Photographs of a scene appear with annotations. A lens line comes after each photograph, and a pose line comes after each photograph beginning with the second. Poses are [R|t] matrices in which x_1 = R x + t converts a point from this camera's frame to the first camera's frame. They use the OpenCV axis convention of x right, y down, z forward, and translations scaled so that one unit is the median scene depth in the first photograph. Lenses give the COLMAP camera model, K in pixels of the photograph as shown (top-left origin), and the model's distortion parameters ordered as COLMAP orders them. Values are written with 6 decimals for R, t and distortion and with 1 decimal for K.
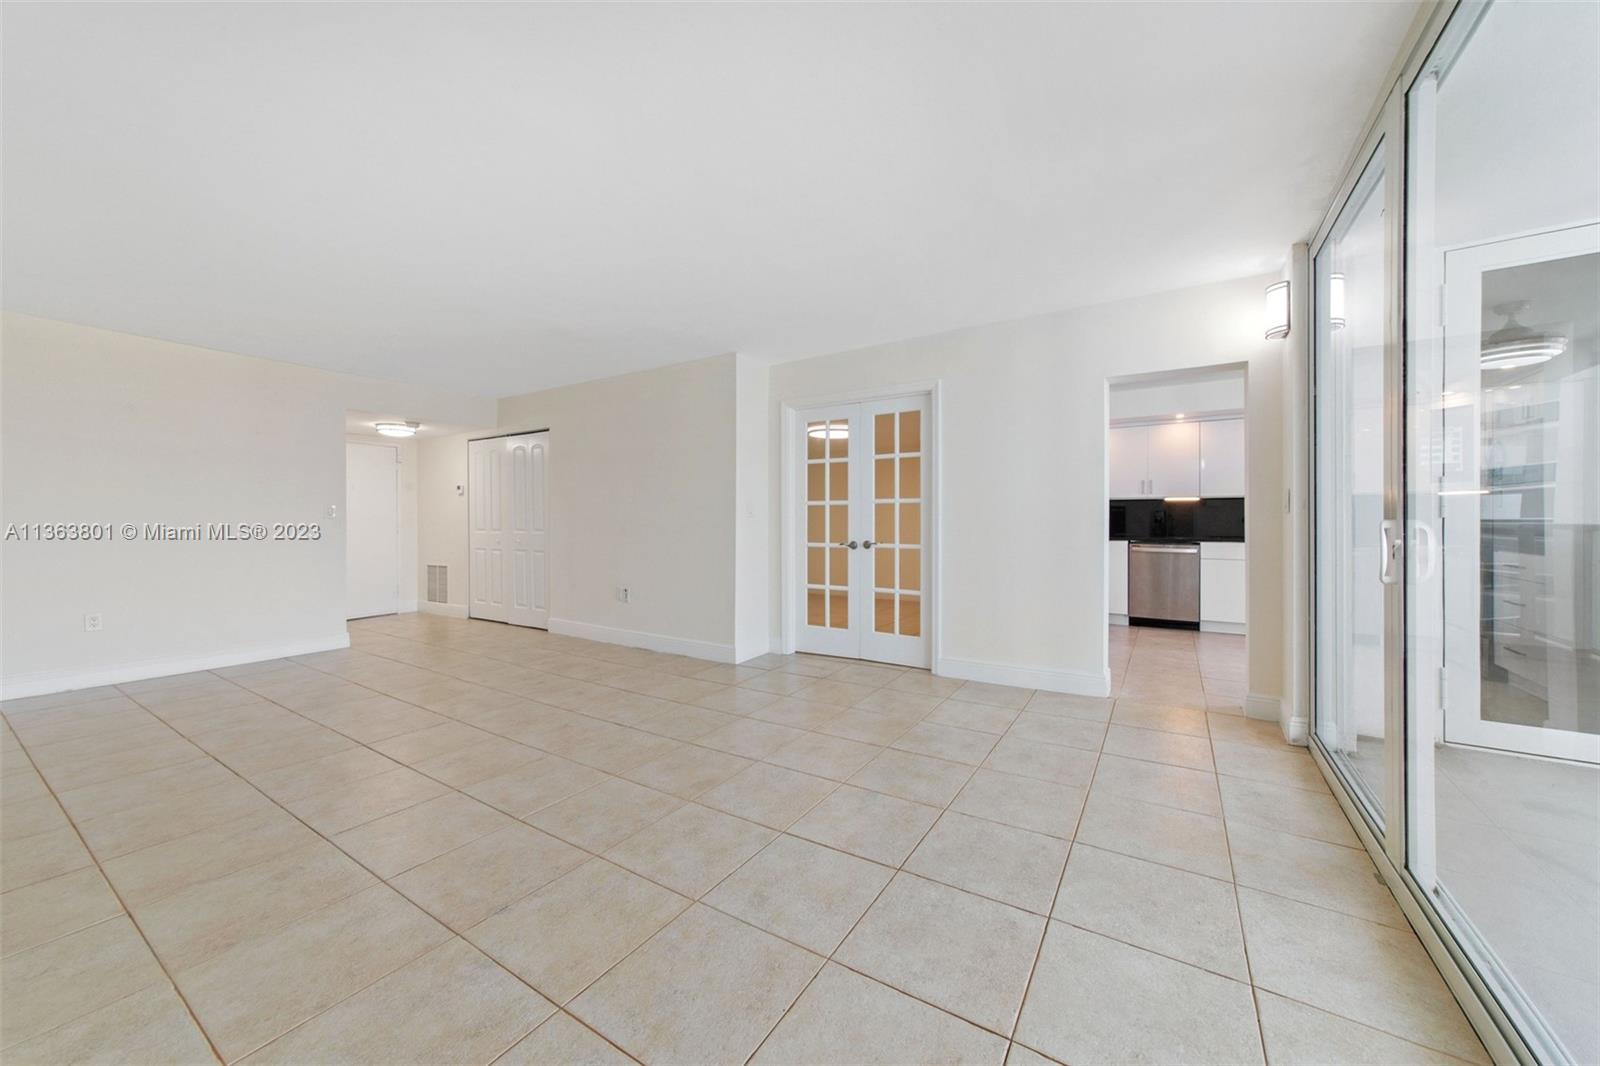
lens RADIAL K [[582.2, 0, 808.3], [0, 582.2, 523.9], [0, 0, 1]] dist [0.005239, 0.001450]
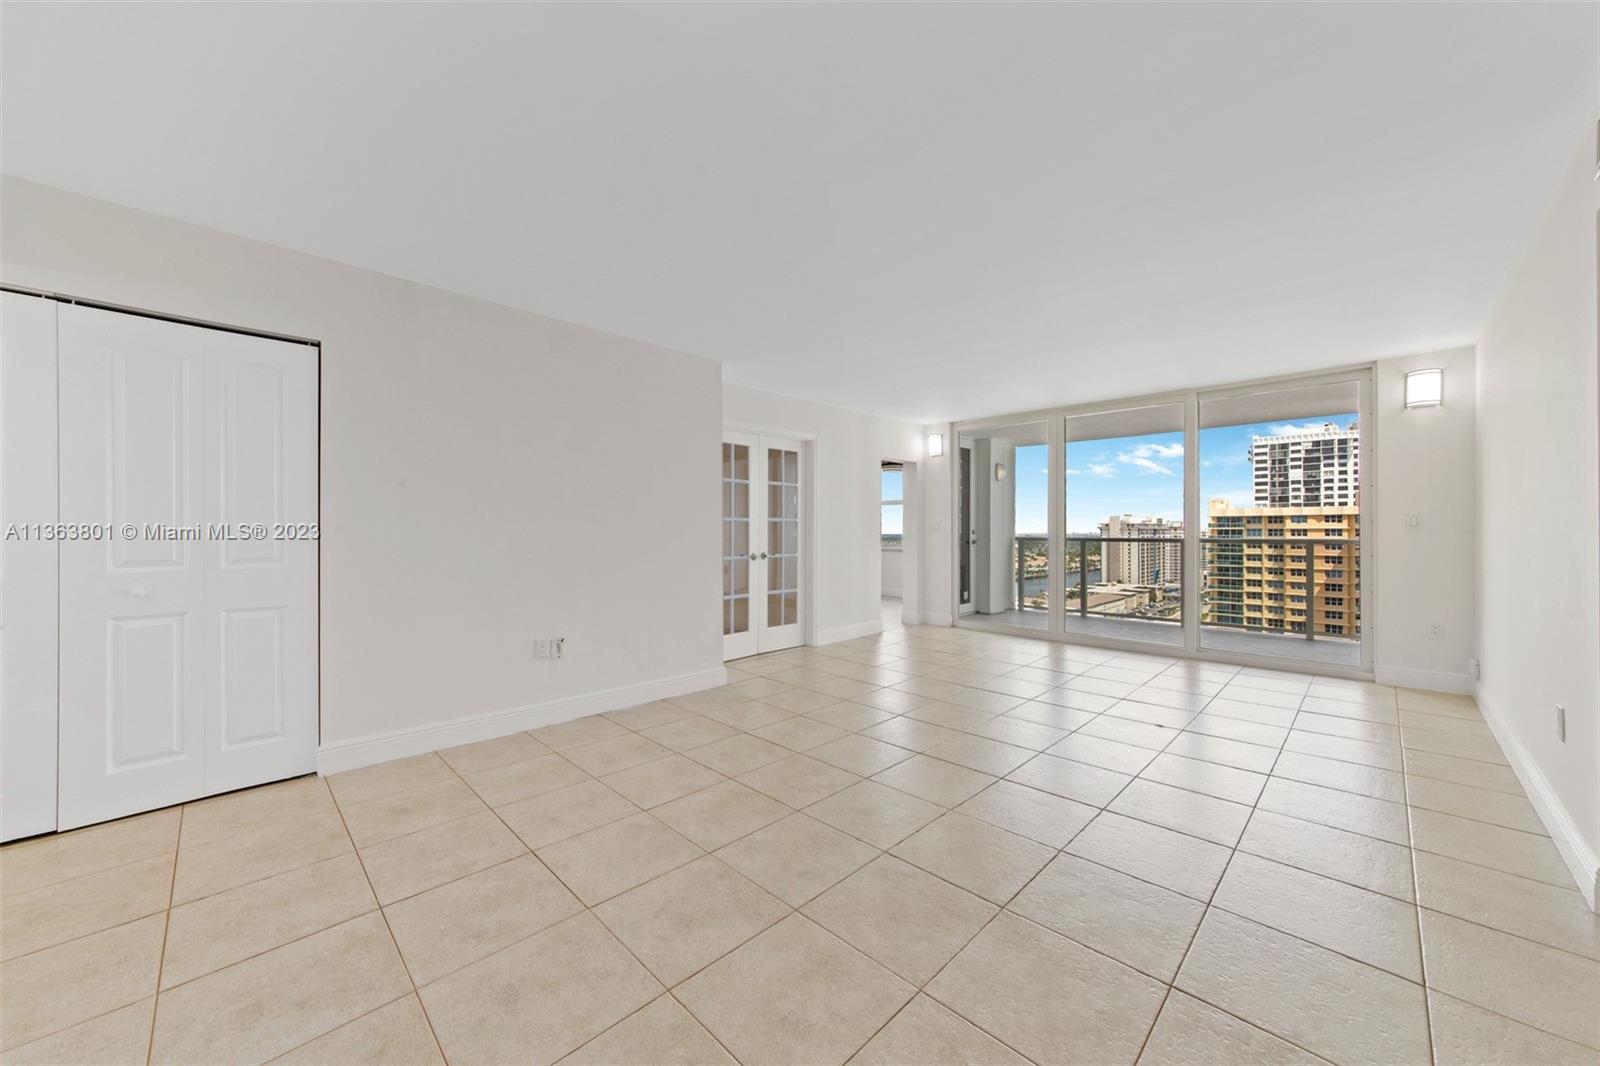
lens RADIAL K [[582.2, 0, 808.7], [0, 582.2, 534.2], [0, 0, 1]] dist [0.005239, 0.001450]
pose [[0.218608, -0.007672, 0.975783, -1.308361], [0.006058, 0.999960, 0.006505, -0.019752], [-0.975794, 0.004489, 0.218646, 0.814502]]
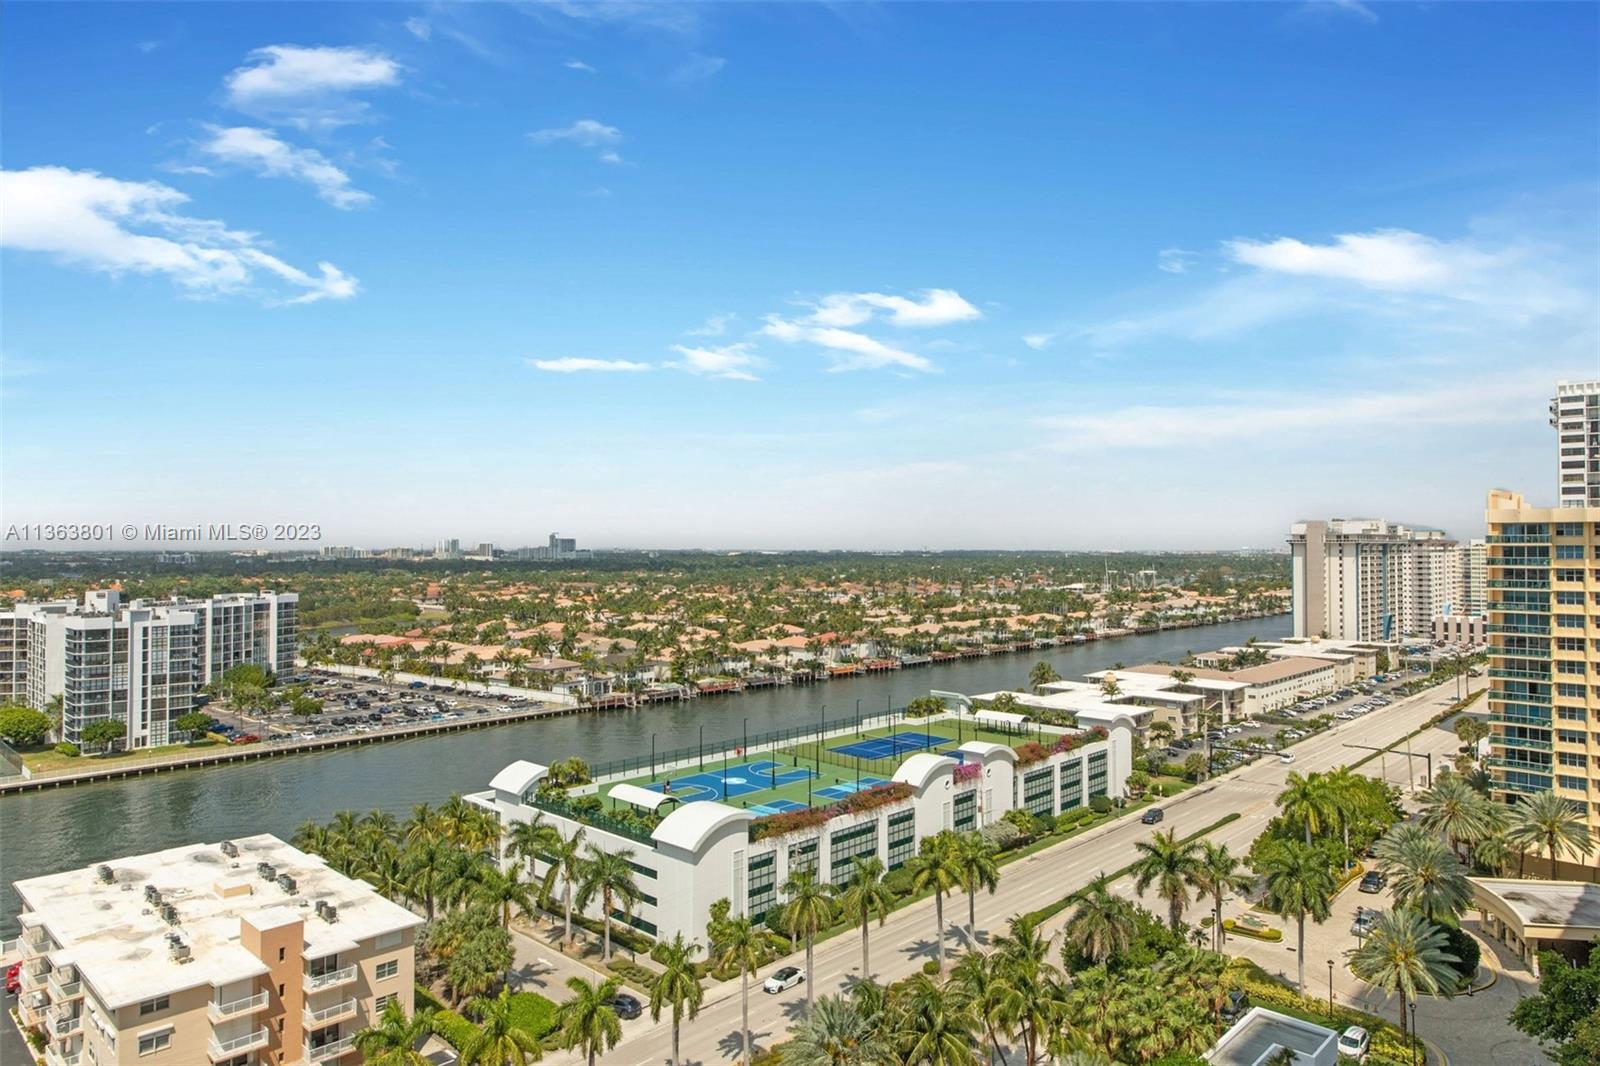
lens RADIAL K [[1012.0, 0, 804.5], [0, 1012.0, 535.2], [0, 0, 1]] dist [-0.002975, 0.013704]
pose [[0.202098, 0.008521, 0.979328, 1.073800], [0.003780, 0.999948, -0.009481, -0.085794], [-0.979358, 0.005618, 0.202056, 0.349716]]
